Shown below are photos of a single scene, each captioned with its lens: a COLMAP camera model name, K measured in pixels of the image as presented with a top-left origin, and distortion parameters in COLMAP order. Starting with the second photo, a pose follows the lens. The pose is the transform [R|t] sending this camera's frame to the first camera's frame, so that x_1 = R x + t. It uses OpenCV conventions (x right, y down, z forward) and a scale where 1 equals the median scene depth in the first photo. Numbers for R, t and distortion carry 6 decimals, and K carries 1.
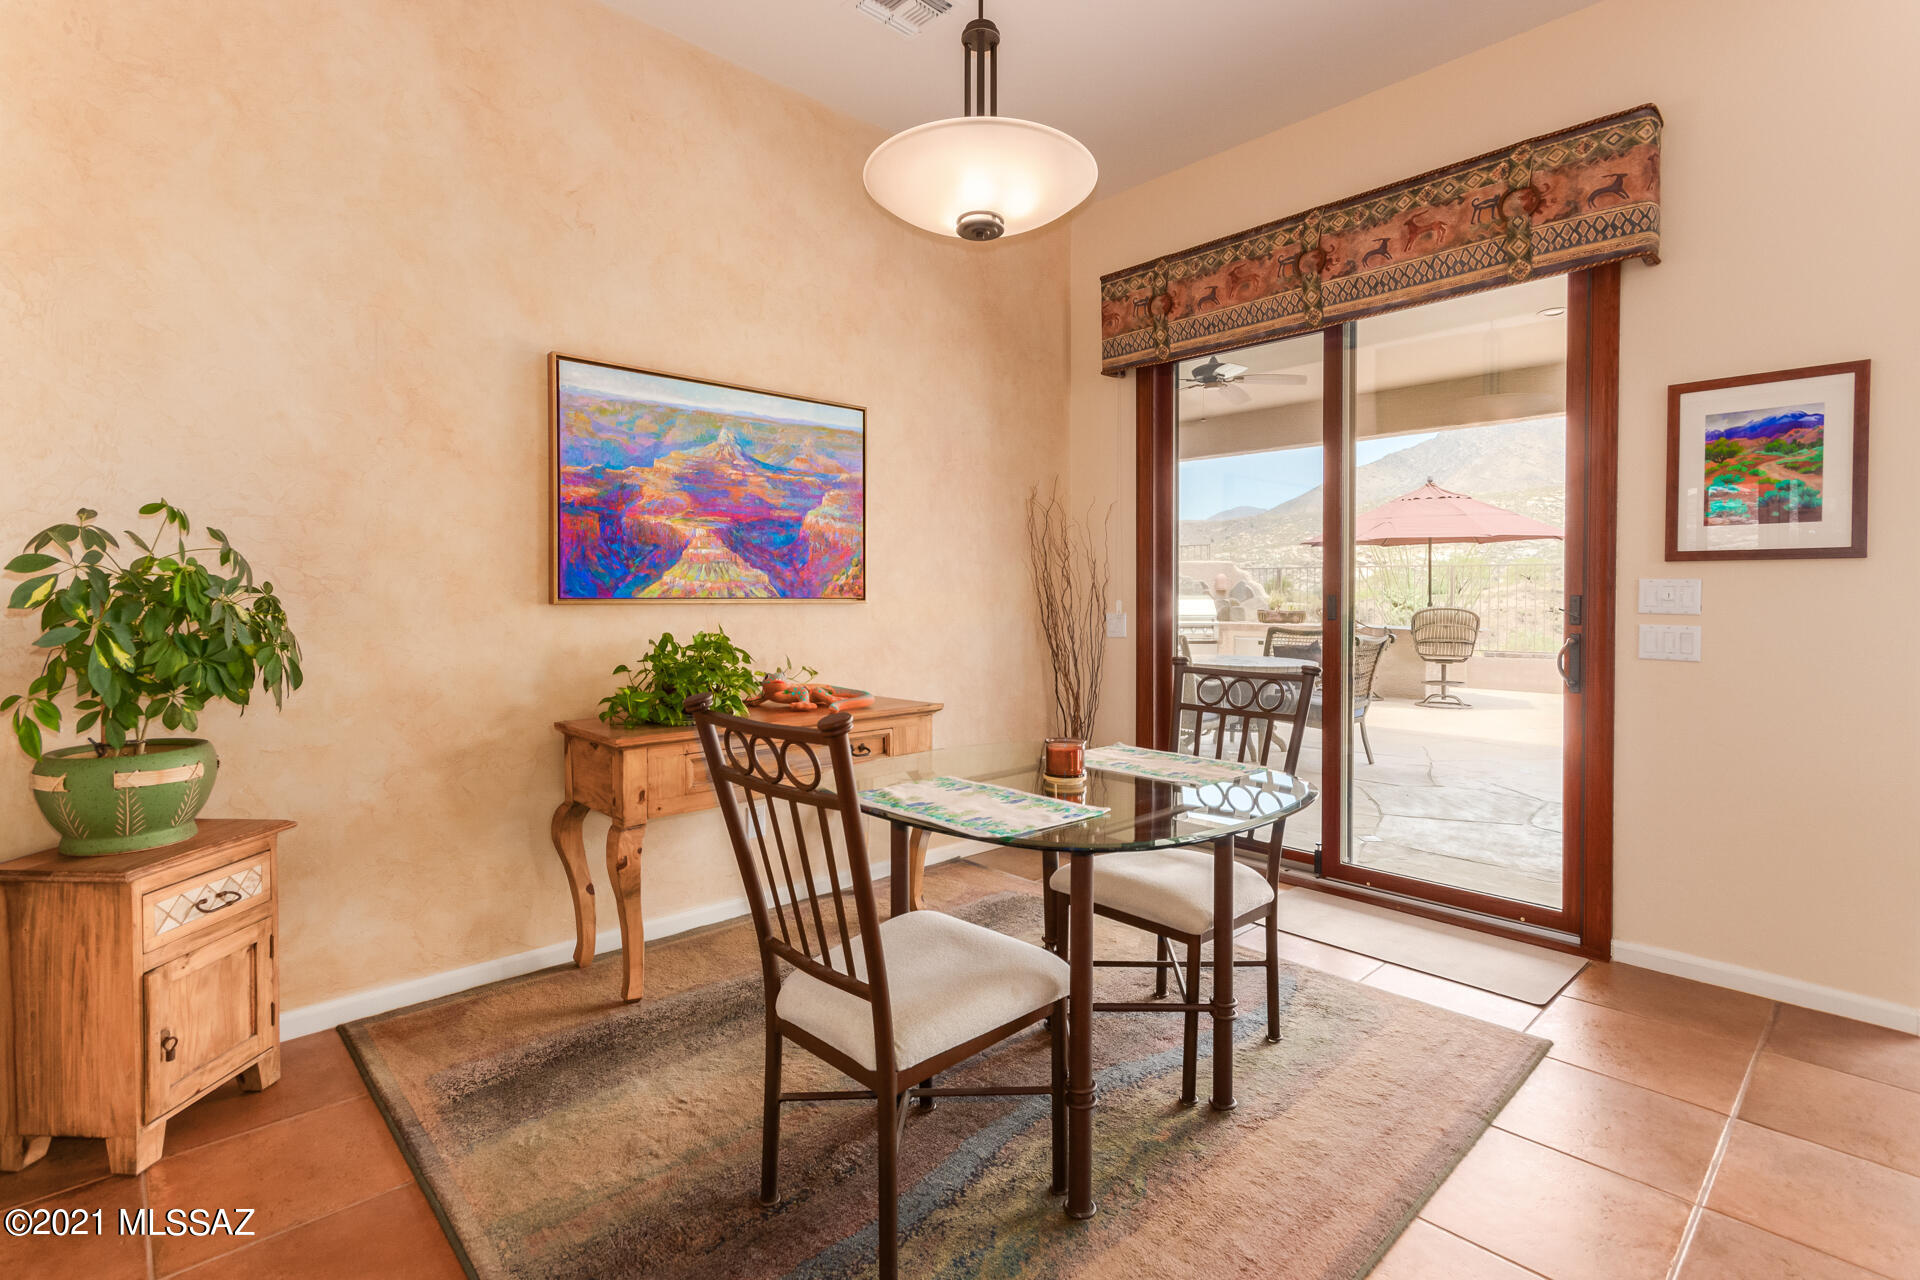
lens RADIAL K [[916.6, 0, 951.5], [0, 916.6, 612.7], [0, 0, 1]] dist [0.023286, 0.001057]
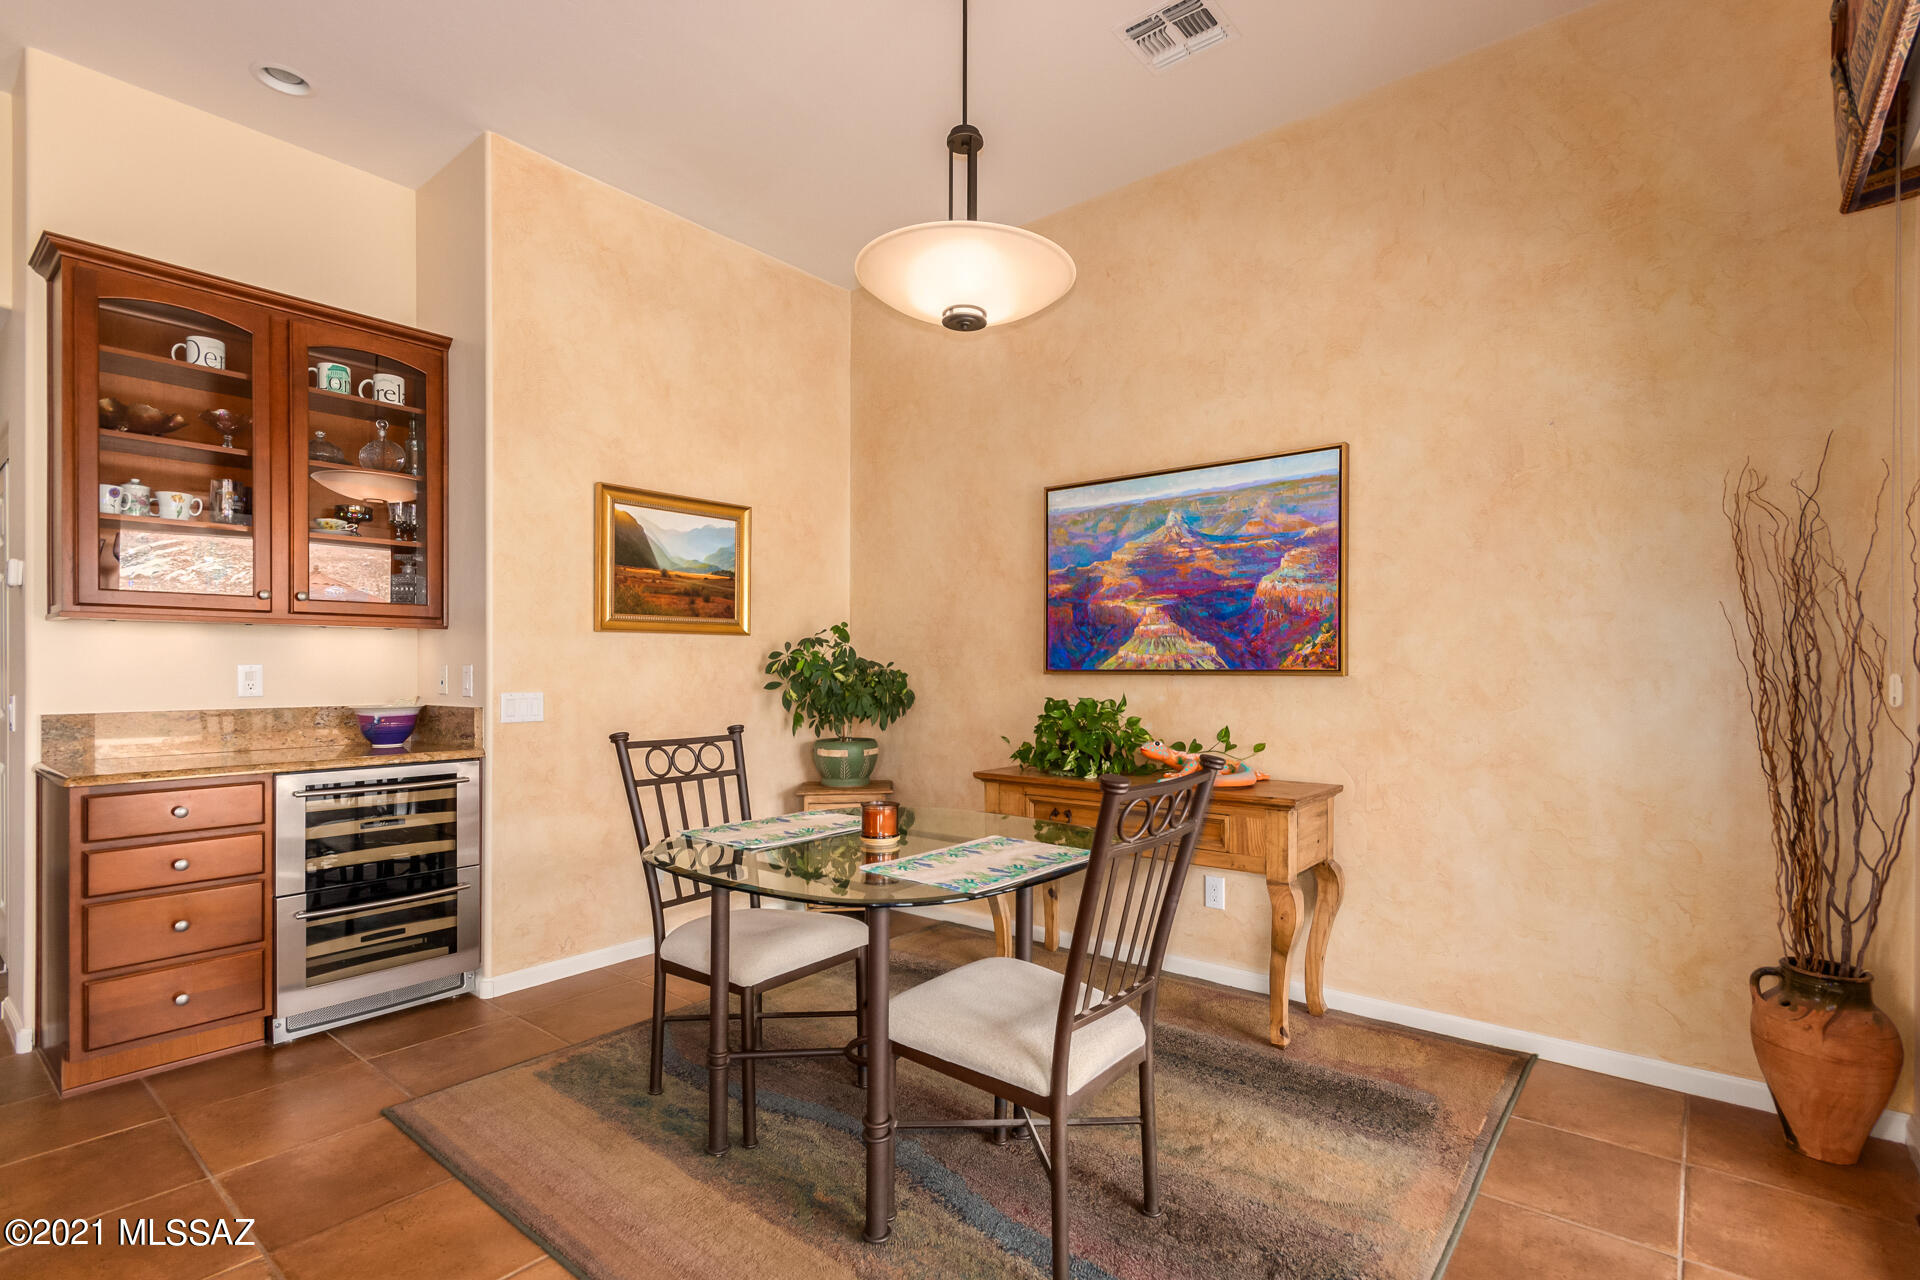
lens RADIAL K [[916.6, 0, 956.6], [0, 916.6, 654.6], [0, 0, 1]] dist [0.023286, 0.001057]
pose [[0.129585, -0.014843, -0.991457, 0.790828], [-0.019164, 0.999664, -0.017470, -0.010973], [0.991383, 0.021265, 0.129257, 0.630044]]
